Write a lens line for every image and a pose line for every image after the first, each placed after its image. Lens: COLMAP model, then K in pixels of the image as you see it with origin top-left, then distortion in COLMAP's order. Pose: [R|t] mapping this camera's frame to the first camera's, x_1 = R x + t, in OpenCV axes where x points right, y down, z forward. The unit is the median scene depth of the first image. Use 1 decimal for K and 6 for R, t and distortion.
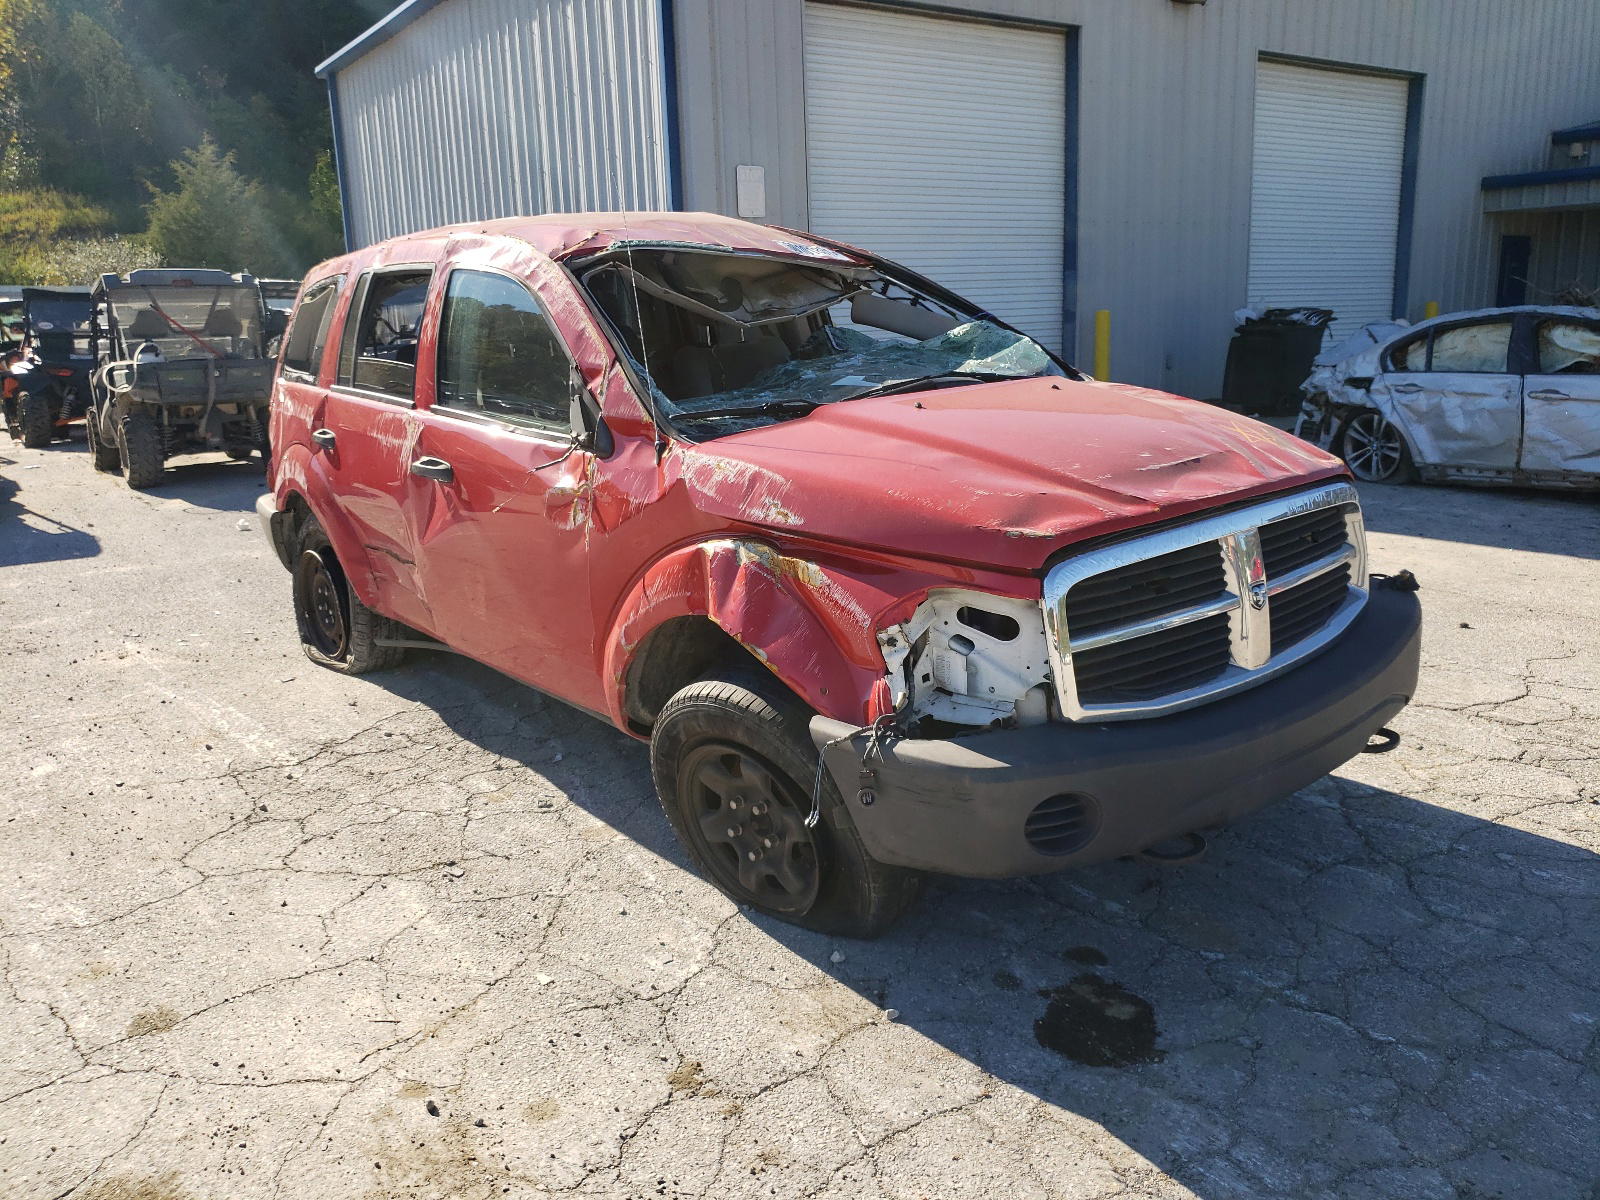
lens RADIAL K [[1236.8, 0, 817.5], [0, 1236.8, 591.3], [0, 0, 1]] dist [0.009863, 0.015842]
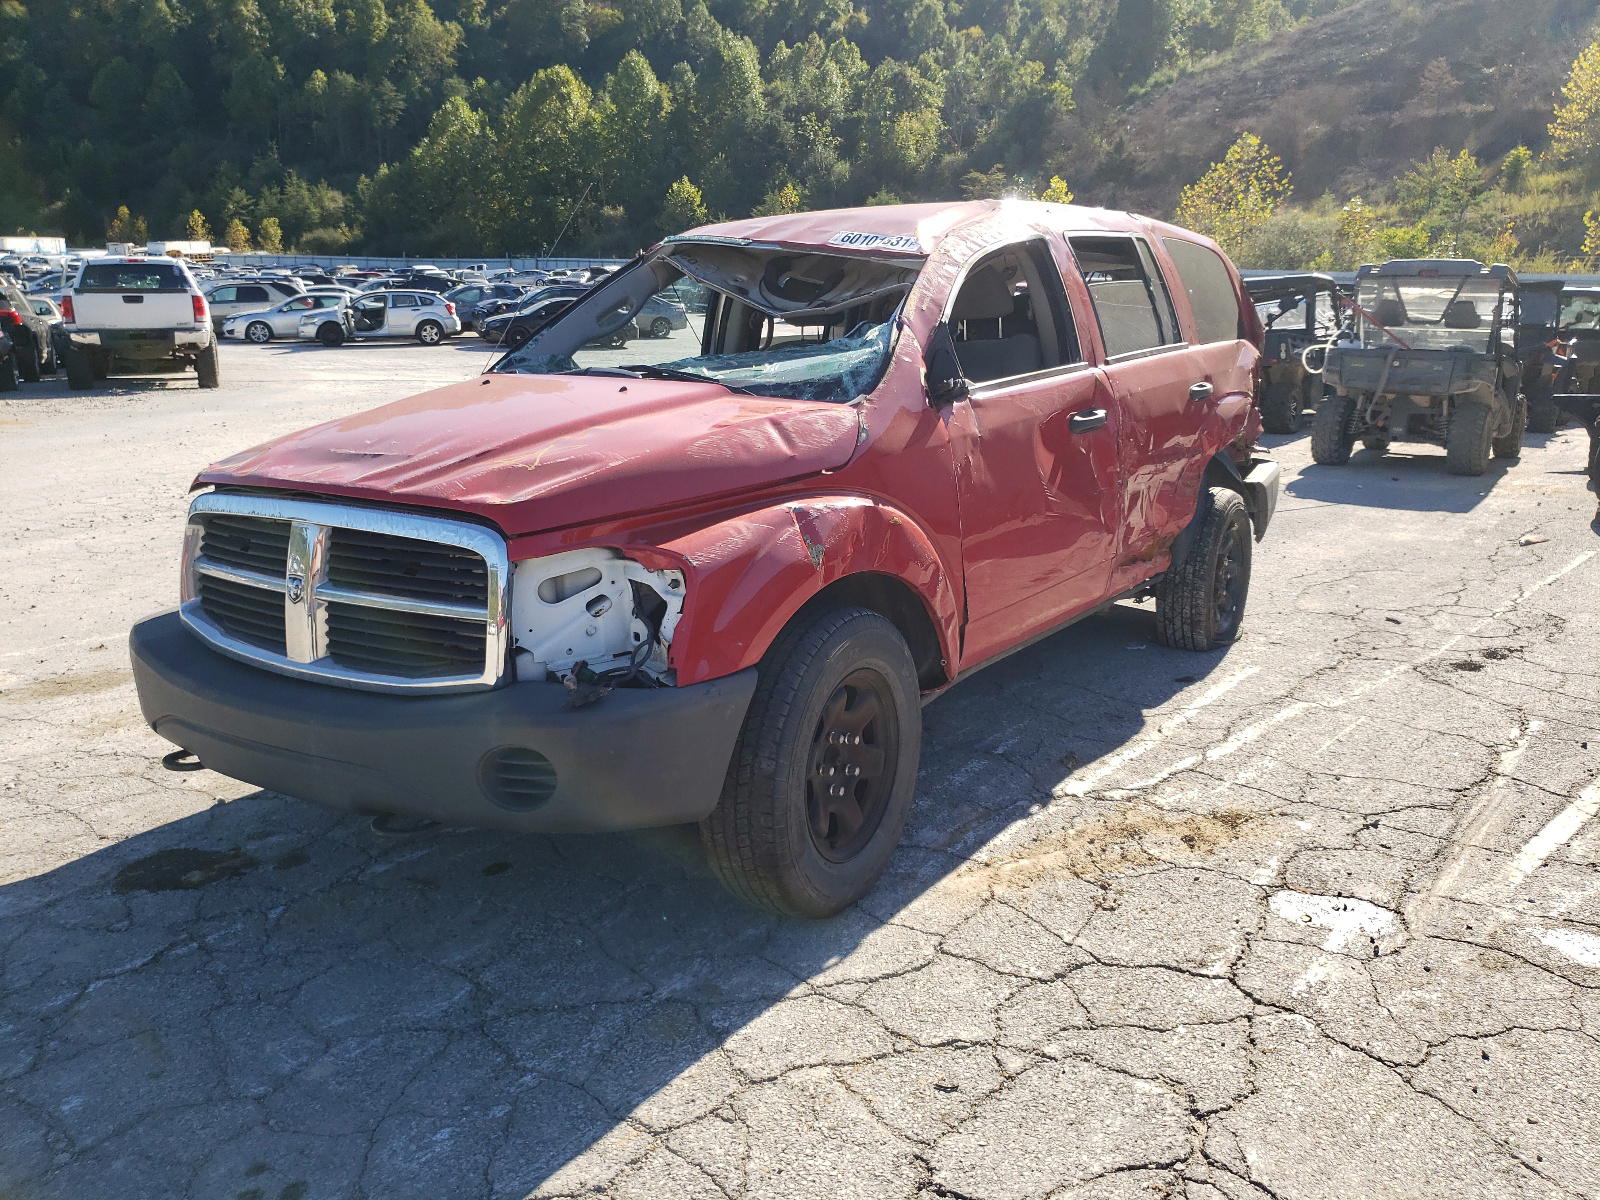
lens RADIAL K [[1236.8, 0, 817.5], [0, 1236.8, 591.3], [0, 0, 1]] dist [0.009863, 0.015842]
pose [[0.299218, 0.251229, -0.920517, 1.397930], [-0.244144, 0.952760, 0.180669, -0.275882], [0.922422, 0.170679, 0.346419, 1.045192]]
